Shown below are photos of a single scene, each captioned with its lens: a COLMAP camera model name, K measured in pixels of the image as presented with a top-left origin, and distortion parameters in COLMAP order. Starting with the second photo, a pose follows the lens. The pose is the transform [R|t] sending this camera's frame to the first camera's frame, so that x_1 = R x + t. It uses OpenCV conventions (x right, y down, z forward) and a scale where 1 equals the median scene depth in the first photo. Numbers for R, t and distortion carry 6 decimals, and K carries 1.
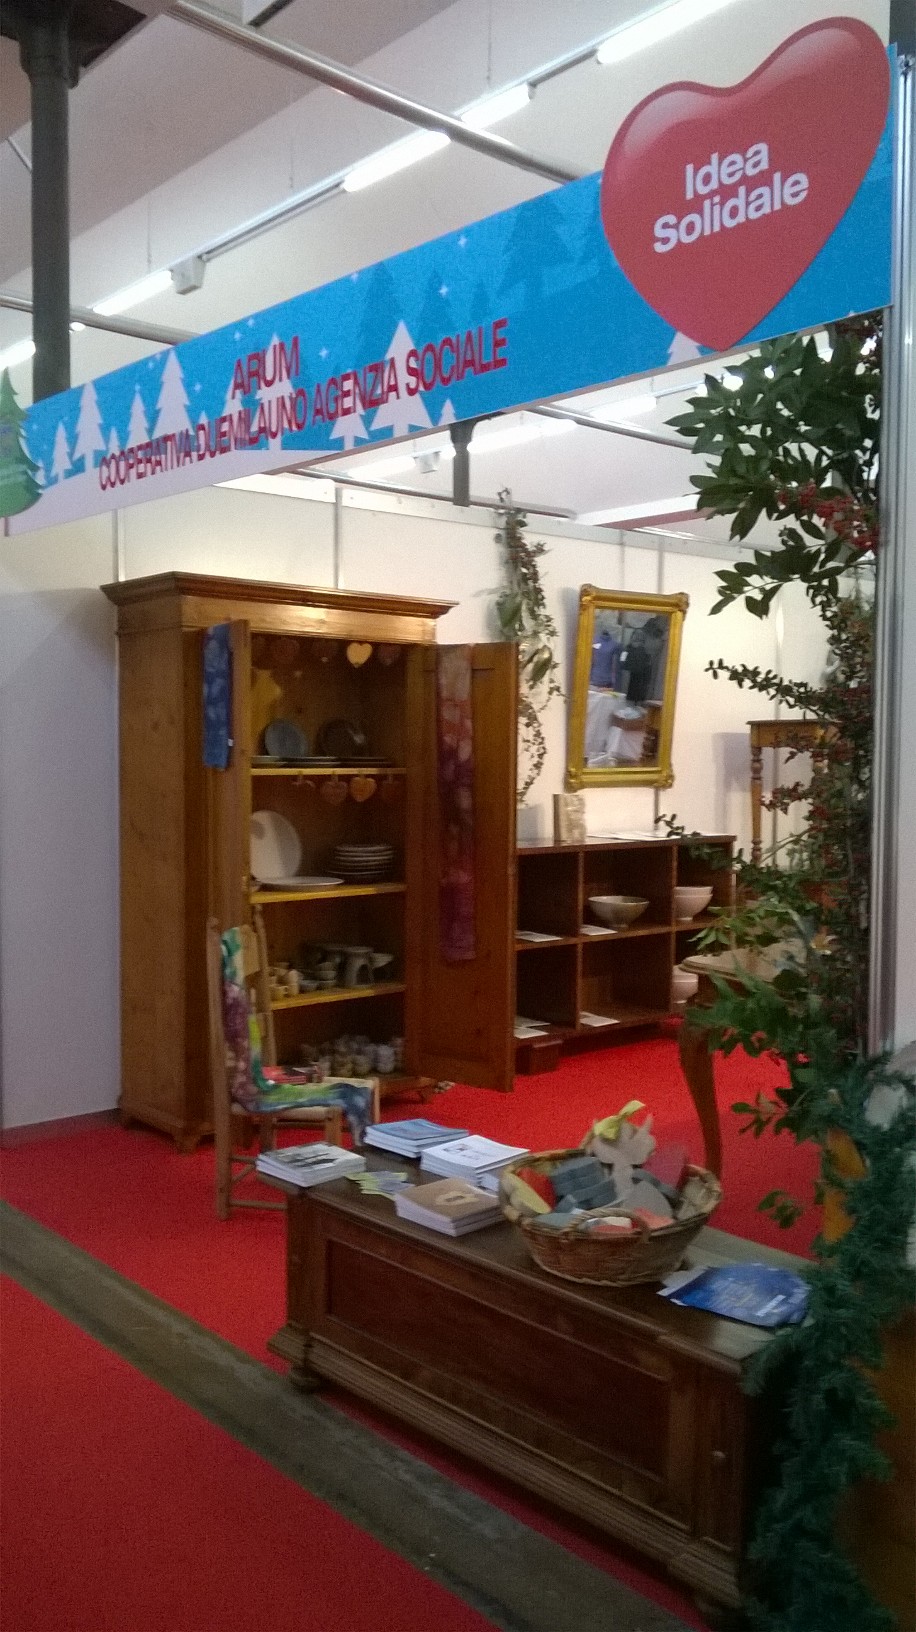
lens RADIAL K [[1411.1, 0, 458.0], [0, 1411.1, 816.0], [0, 0, 1]] dist [0.058727, -0.001300]
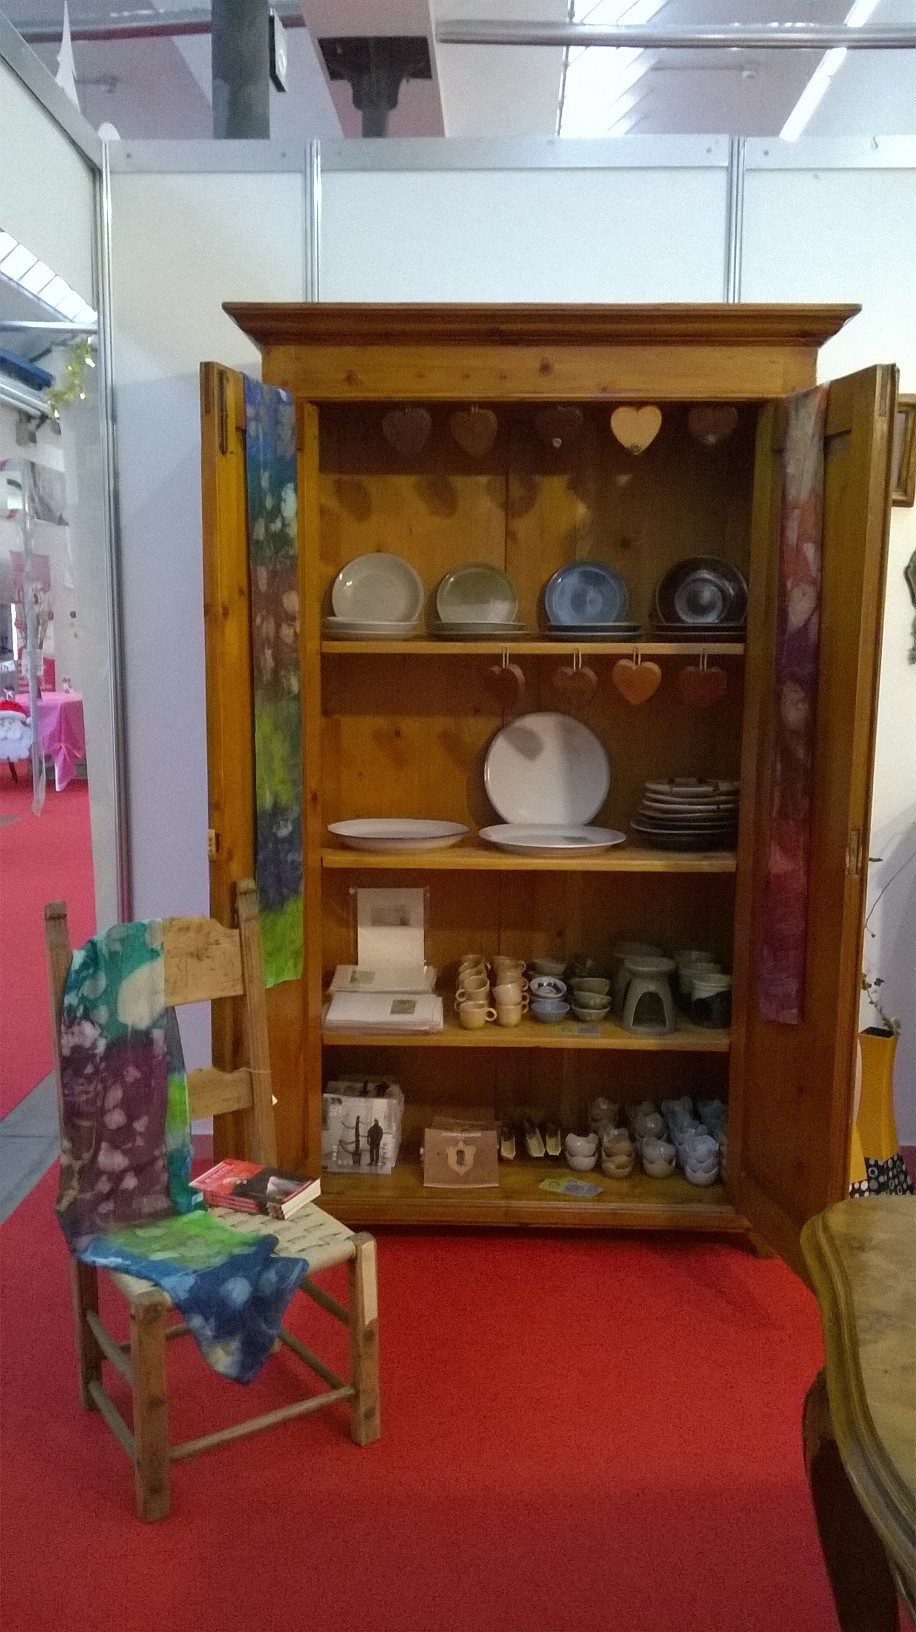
lens RADIAL K [[1411.1, 0, 458.0], [0, 1411.1, 816.0], [0, 0, 1]] dist [0.058727, -0.001300]
pose [[0.731875, 0.093548, -0.674987, 0.251627], [-0.034983, 0.994384, 0.099883, -0.018872], [0.680540, -0.049489, 0.731037, 0.535919]]
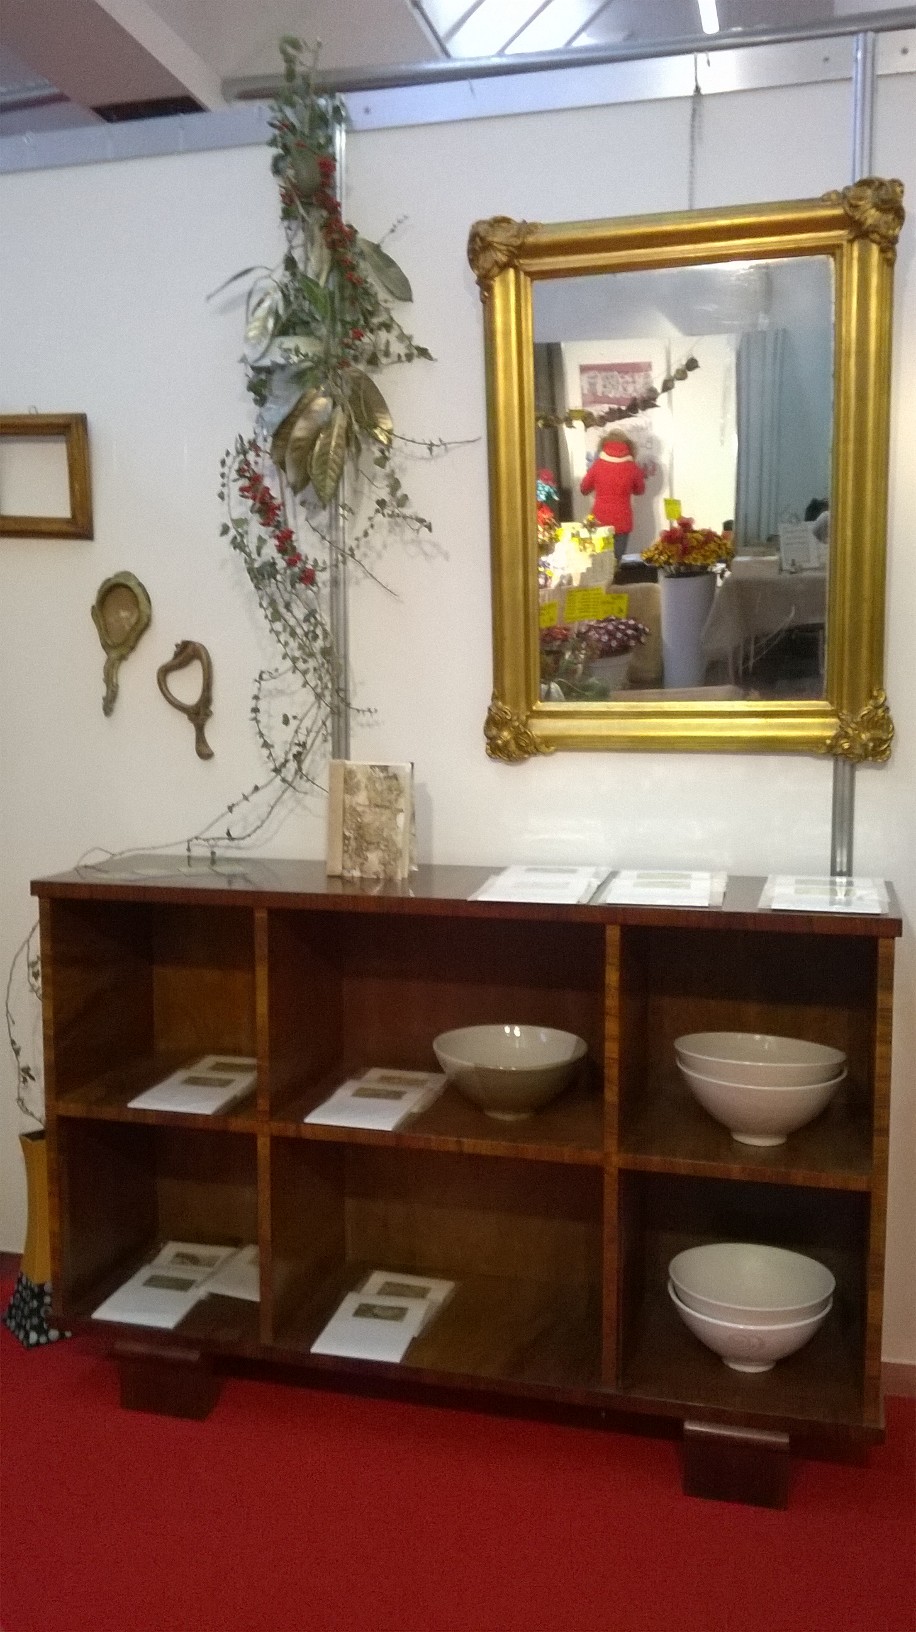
lens RADIAL K [[1411.1, 0, 458.0], [0, 1411.1, 816.0], [0, 0, 1]] dist [0.058727, -0.001300]
pose [[0.569426, 0.073154, -0.818781, 0.433017], [-0.037334, 0.997306, 0.063140, -0.027837], [0.821194, -0.005385, 0.570623, 0.794856]]
